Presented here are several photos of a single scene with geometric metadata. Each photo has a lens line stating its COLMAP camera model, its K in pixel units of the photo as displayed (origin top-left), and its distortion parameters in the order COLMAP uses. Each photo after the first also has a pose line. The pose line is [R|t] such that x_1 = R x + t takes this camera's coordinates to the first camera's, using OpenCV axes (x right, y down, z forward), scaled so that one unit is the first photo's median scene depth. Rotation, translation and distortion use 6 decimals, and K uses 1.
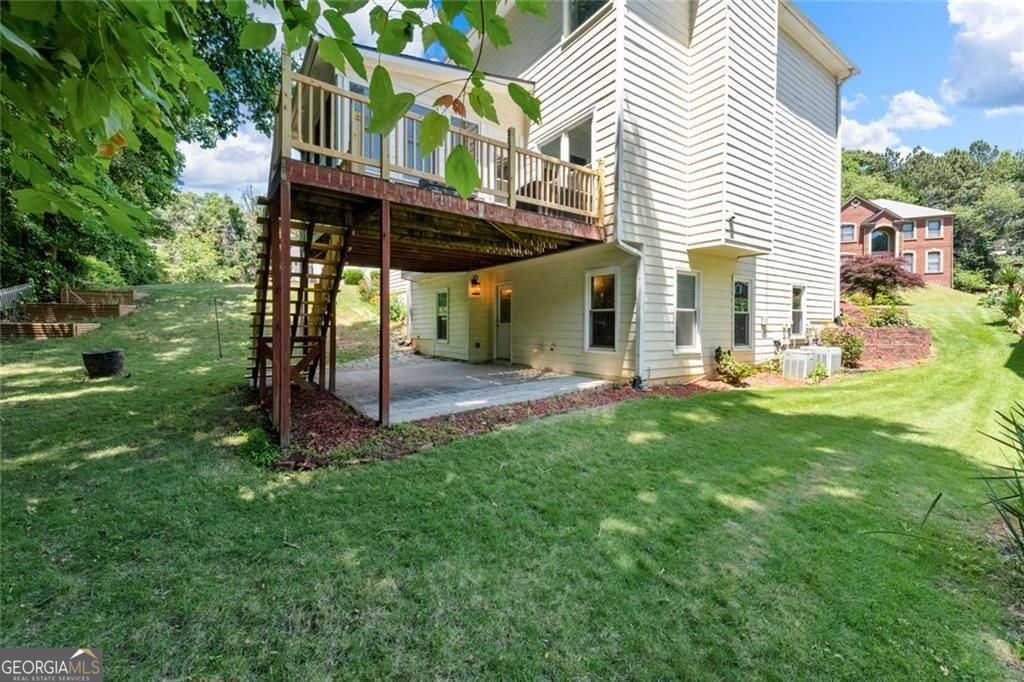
lens RADIAL K [[411.1, 0, 514.3], [0, 411.1, 321.3], [0, 0, 1]] dist [0.001105, 0.000189]
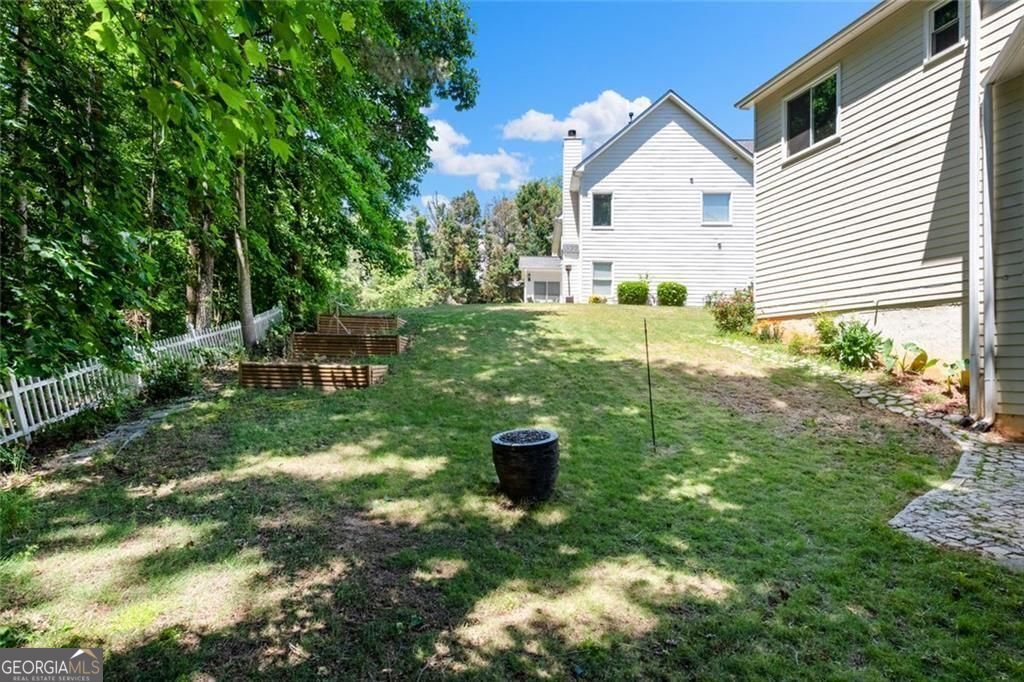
lens RADIAL K [[522.5, 0, 509.7], [0, 522.5, 360.9], [0, 0, 1]] dist [0.000619, 0.000357]
pose [[0.938765, 0.016739, -0.344150, -0.204315], [-0.016252, 0.999859, 0.004301, -0.002952], [0.344174, 0.001555, 0.938905, 0.115678]]
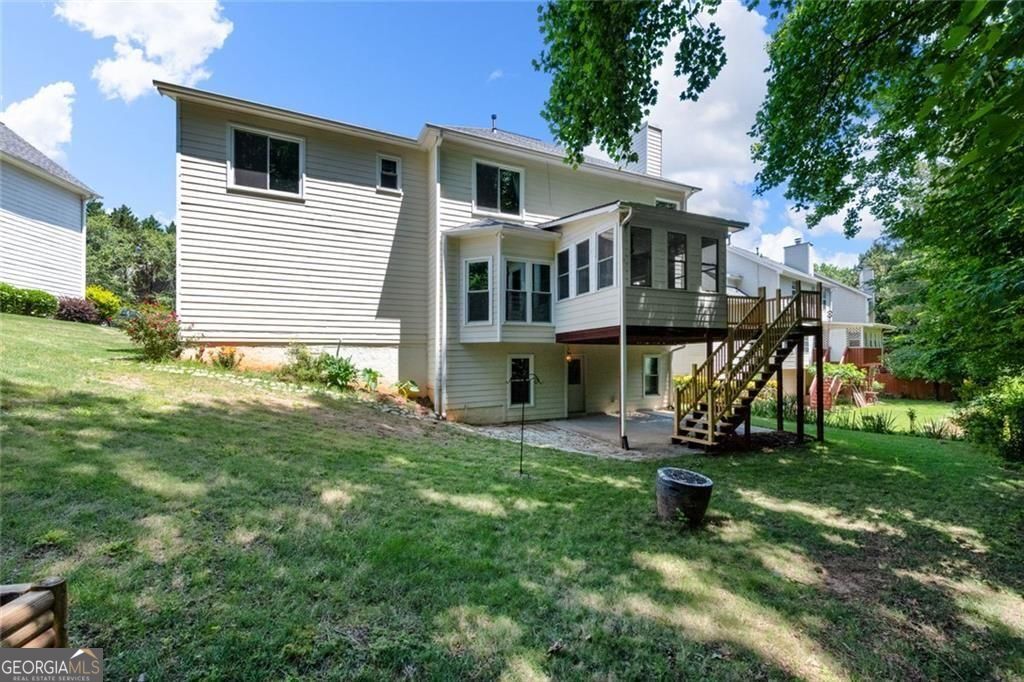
lens RADIAL K [[405.0, 0, 512.8], [0, 405.0, 359.2], [0, 0, 1]] dist [0.000700, 0.000152]
pose [[0.181806, 0.006611, 0.983312, -0.403285], [-0.000124, 0.999978, -0.006700, -0.022332], [-0.983334, 0.001096, 0.181803, 0.286936]]
